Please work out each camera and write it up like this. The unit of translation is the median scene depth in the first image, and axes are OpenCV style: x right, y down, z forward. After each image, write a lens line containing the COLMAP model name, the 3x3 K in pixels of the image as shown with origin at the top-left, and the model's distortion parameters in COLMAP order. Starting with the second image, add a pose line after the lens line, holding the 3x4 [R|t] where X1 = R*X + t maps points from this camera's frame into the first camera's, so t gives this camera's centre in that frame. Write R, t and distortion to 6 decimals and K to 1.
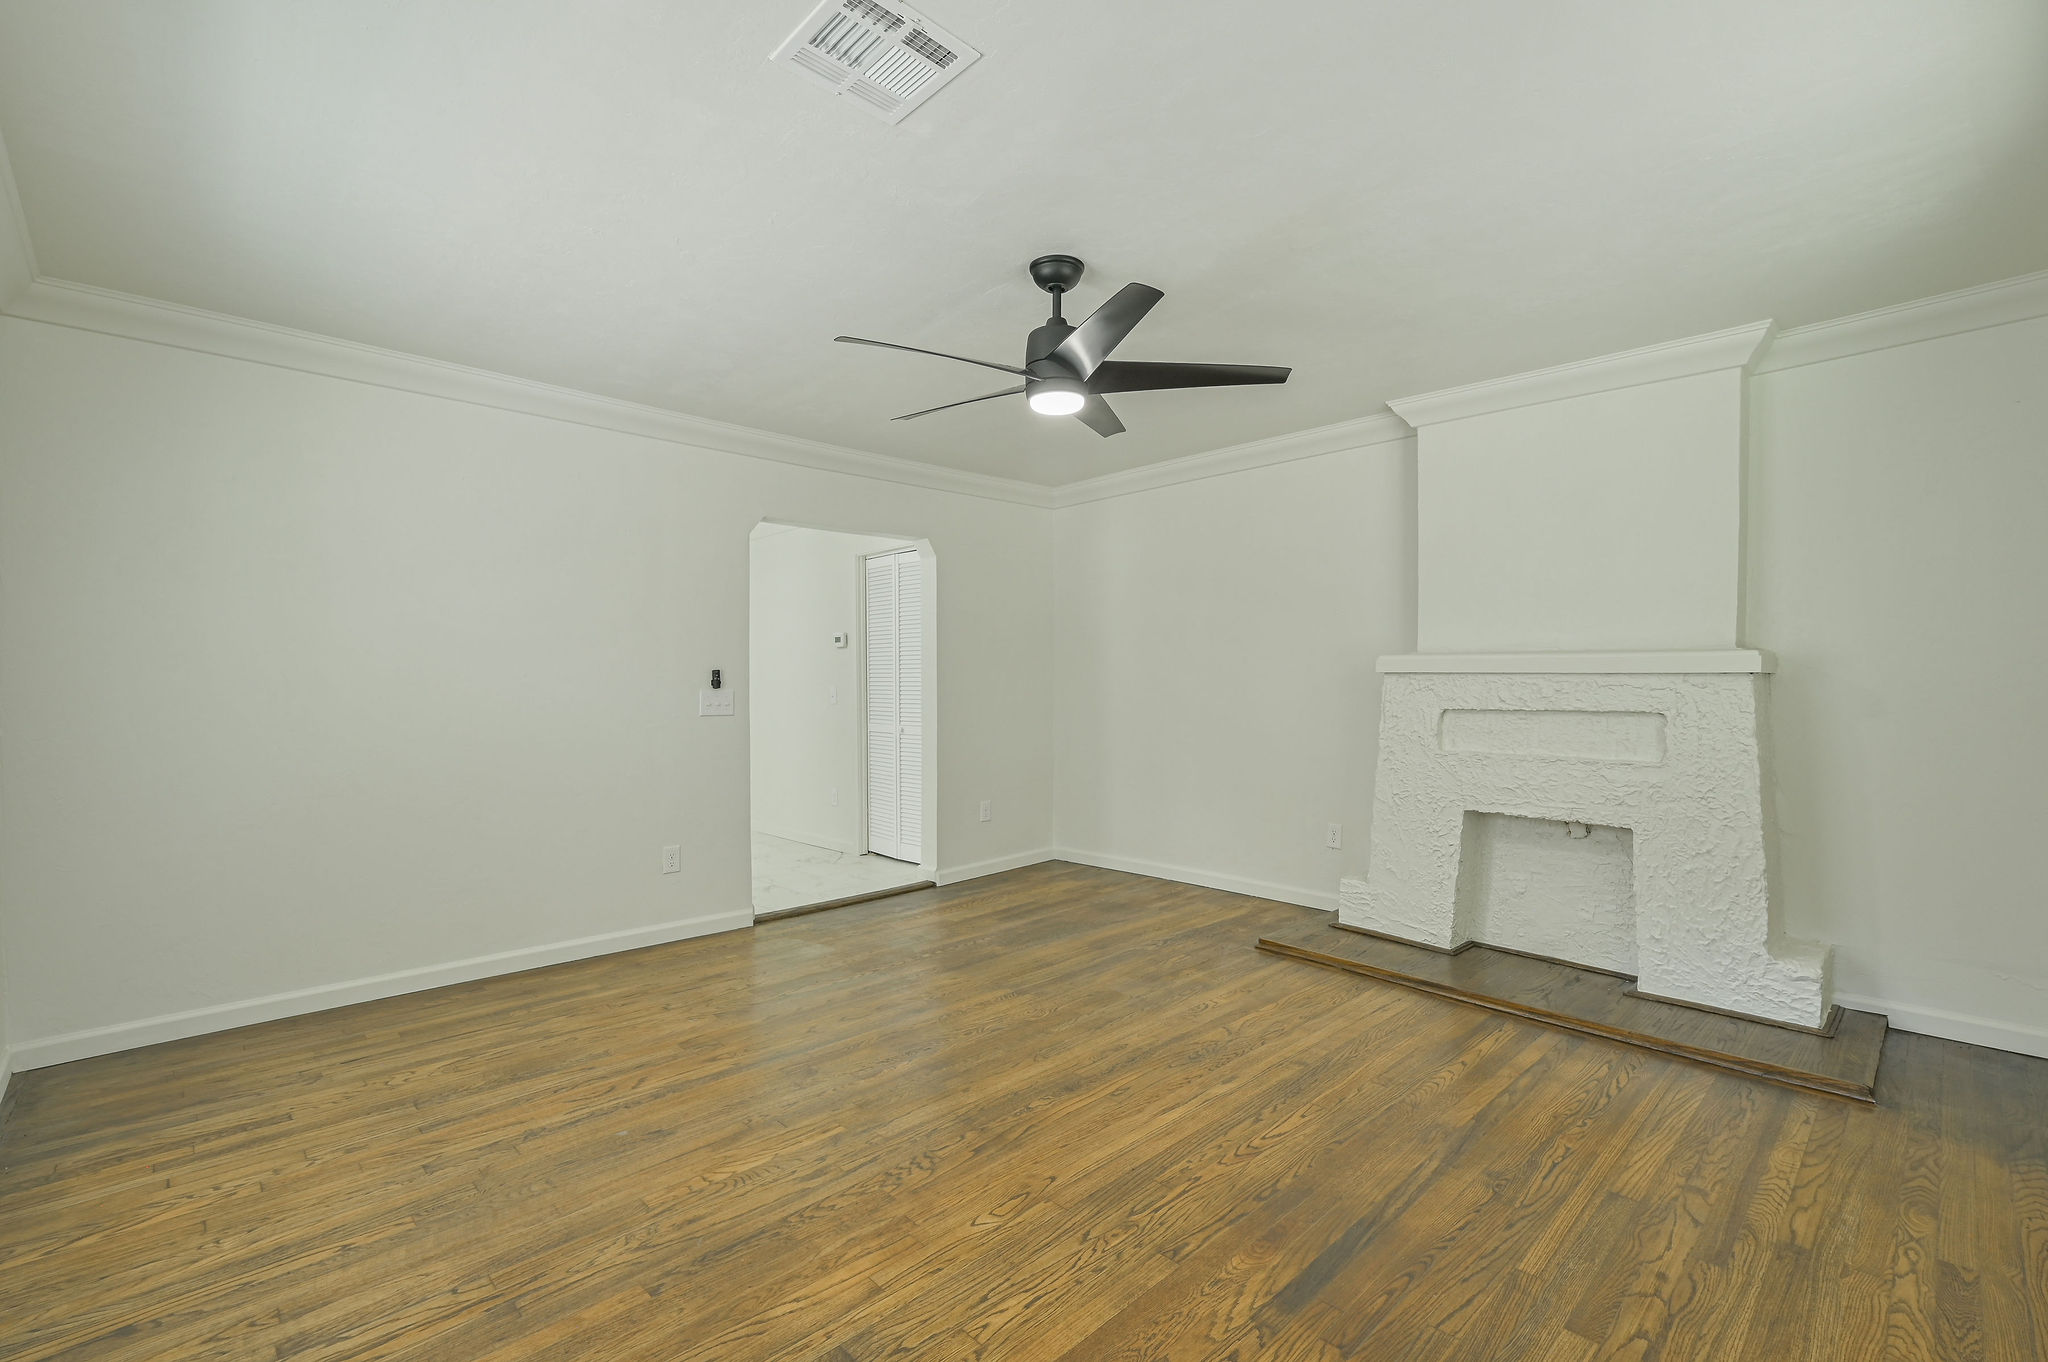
lens RADIAL K [[887.9, 0, 1024.0], [0, 887.9, 681.0], [0, 0, 1]] dist [-0.001683, -0.000256]
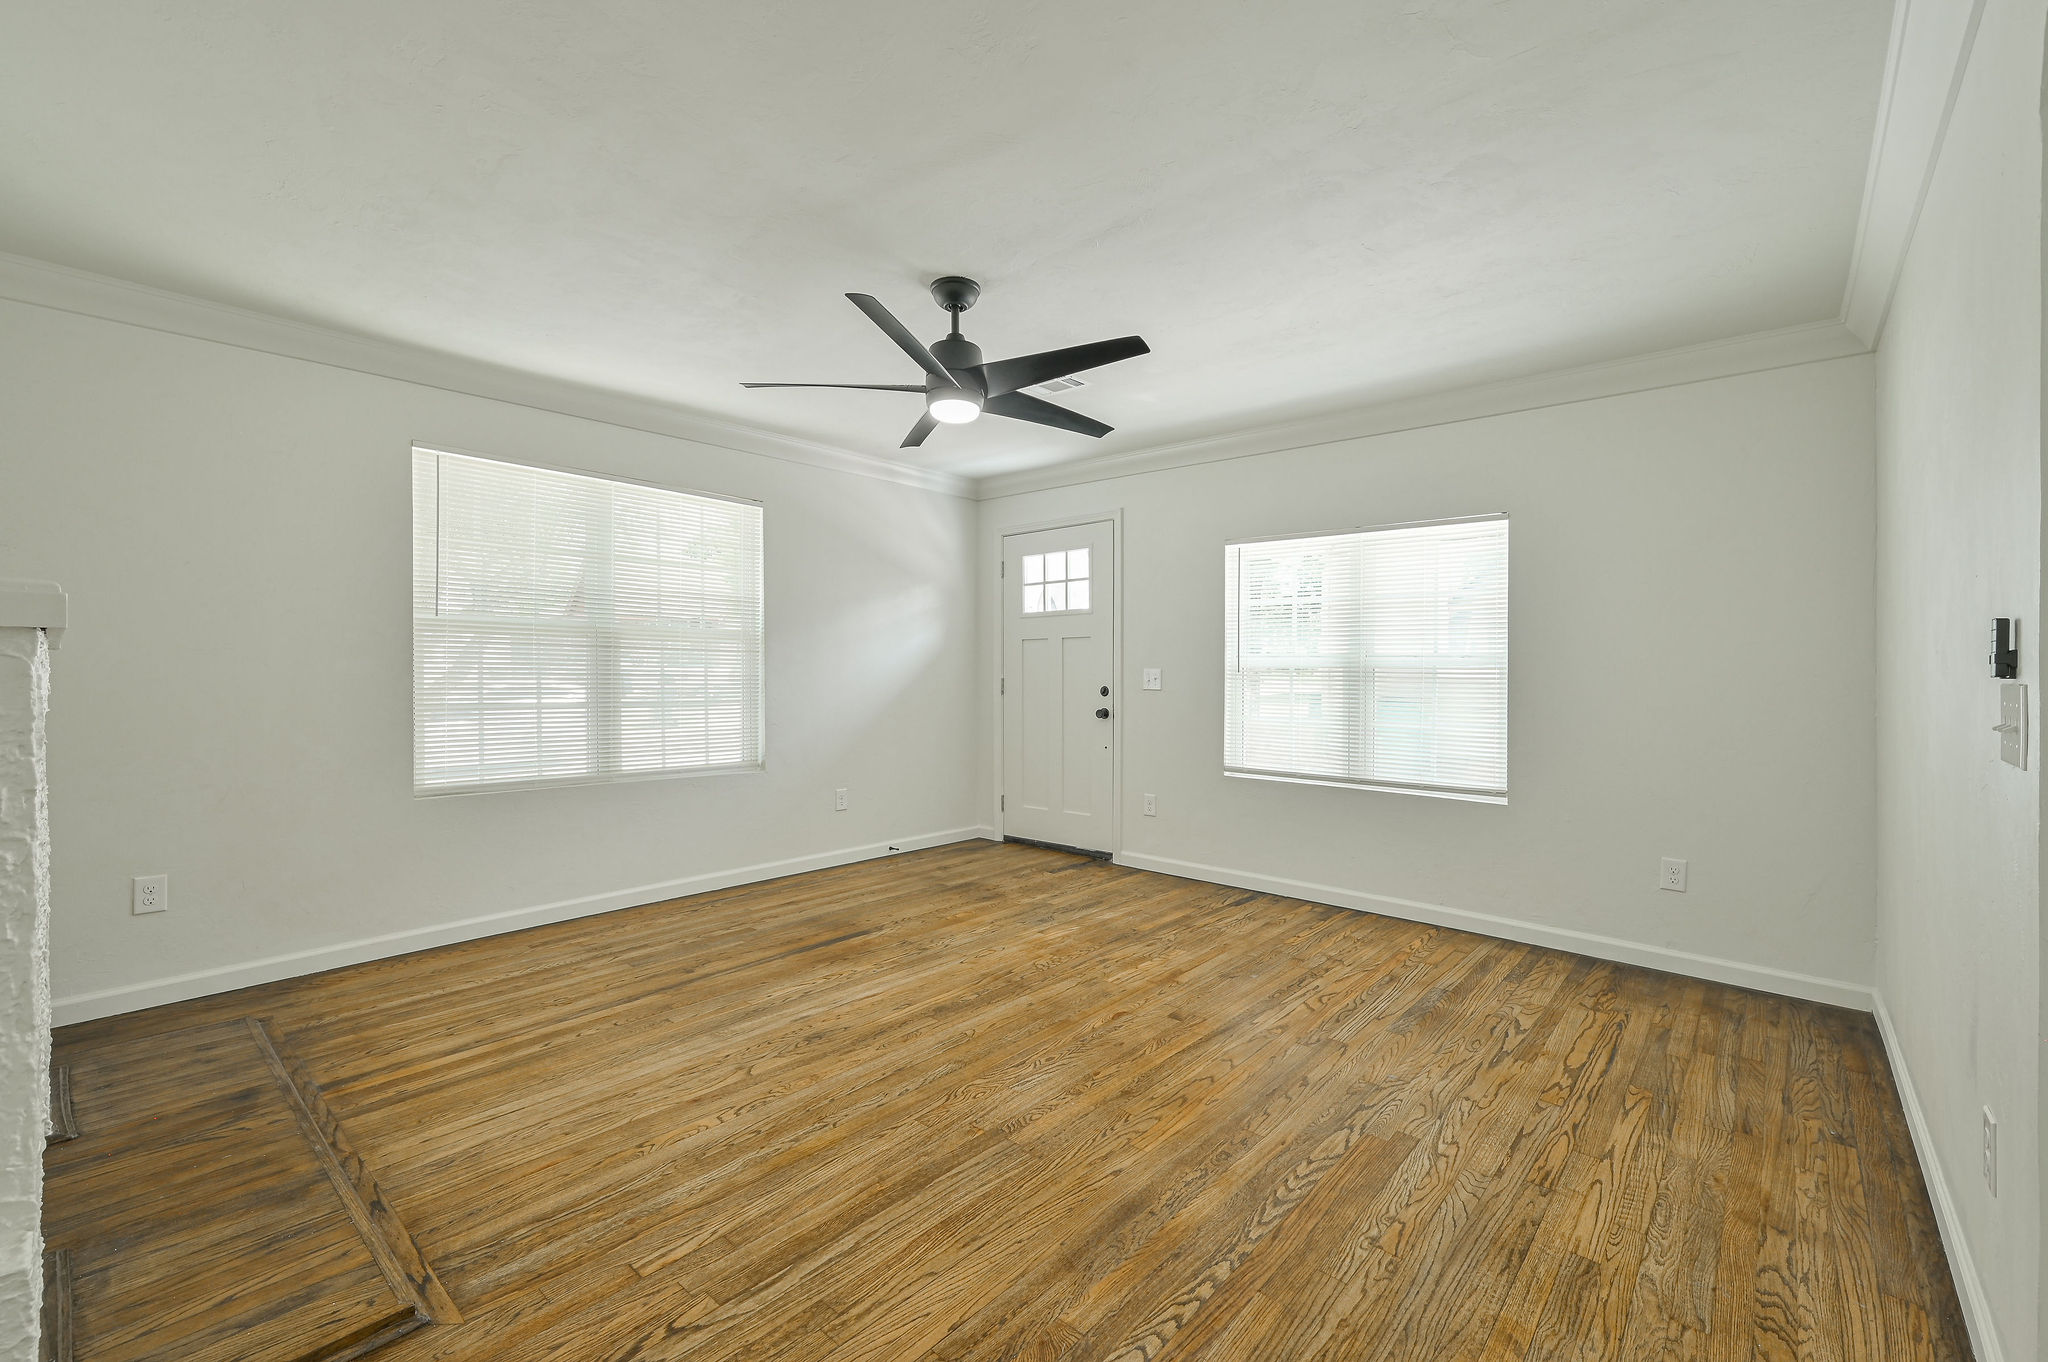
lens RADIAL K [[861.5, 0, 1028.4], [0, 861.5, 684.2], [0, 0, 1]] dist [-0.001178, -0.000100]
pose [[-0.996306, -0.002070, -0.085853, 0.036218], [-0.002825, 0.999958, 0.008679, 0.012805], [0.085832, 0.008890, -0.996270, 2.002736]]
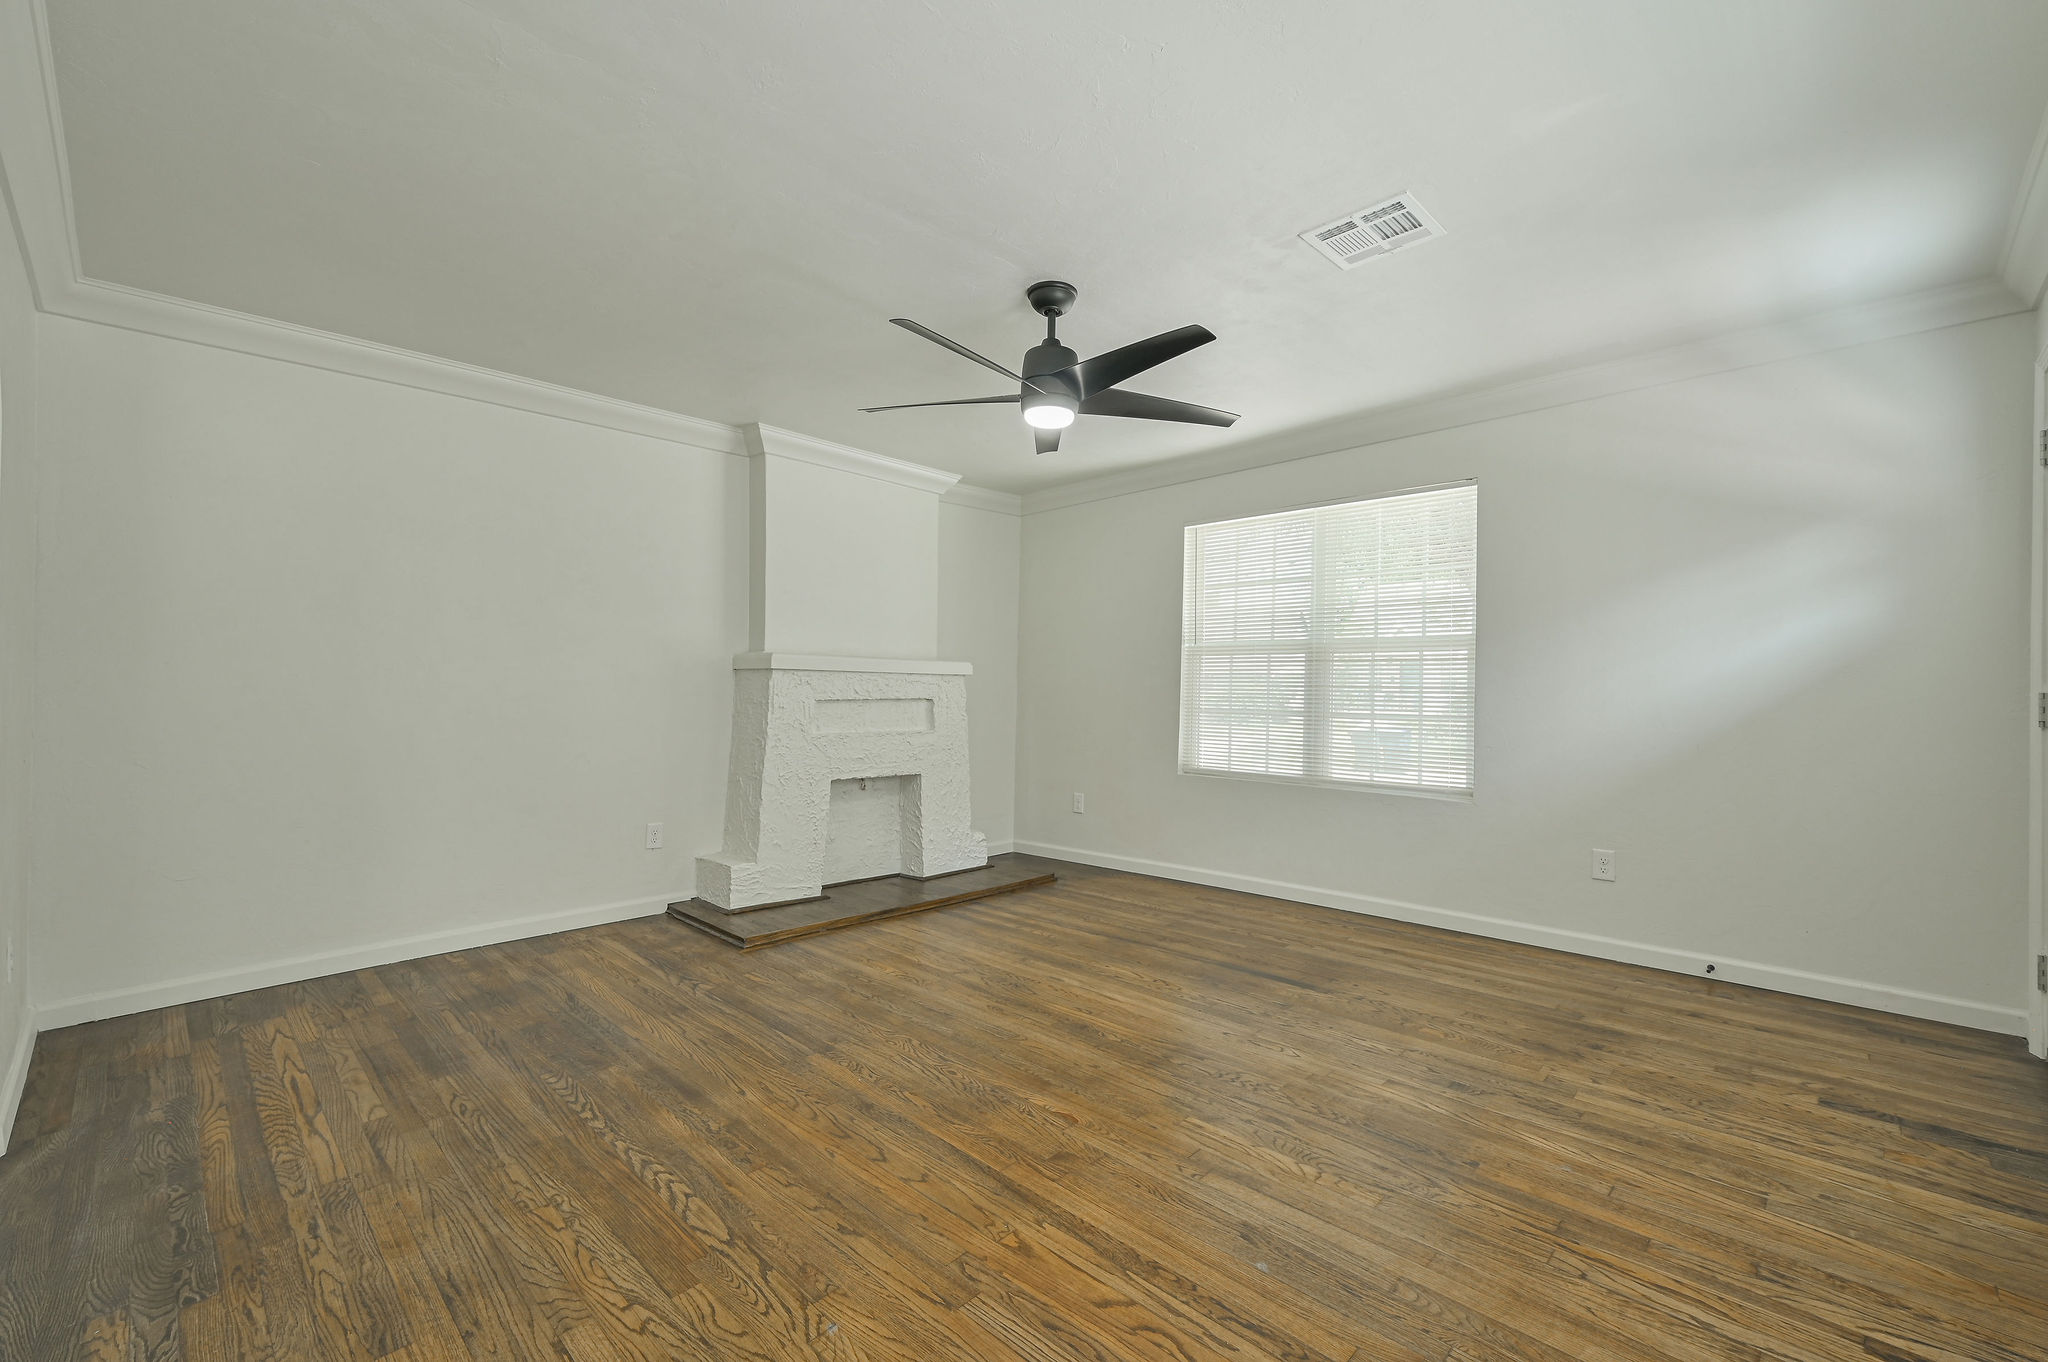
lens RADIAL K [[861.5, 0, 1028.4], [0, 861.5, 684.2], [0, 0, 1]] dist [-0.001178, -0.000100]
pose [[-0.033219, 0.004936, 0.999436, -0.987021], [-0.005675, 0.999971, -0.005127, 0.019558], [-0.999432, -0.005842, -0.033190, 1.028615]]
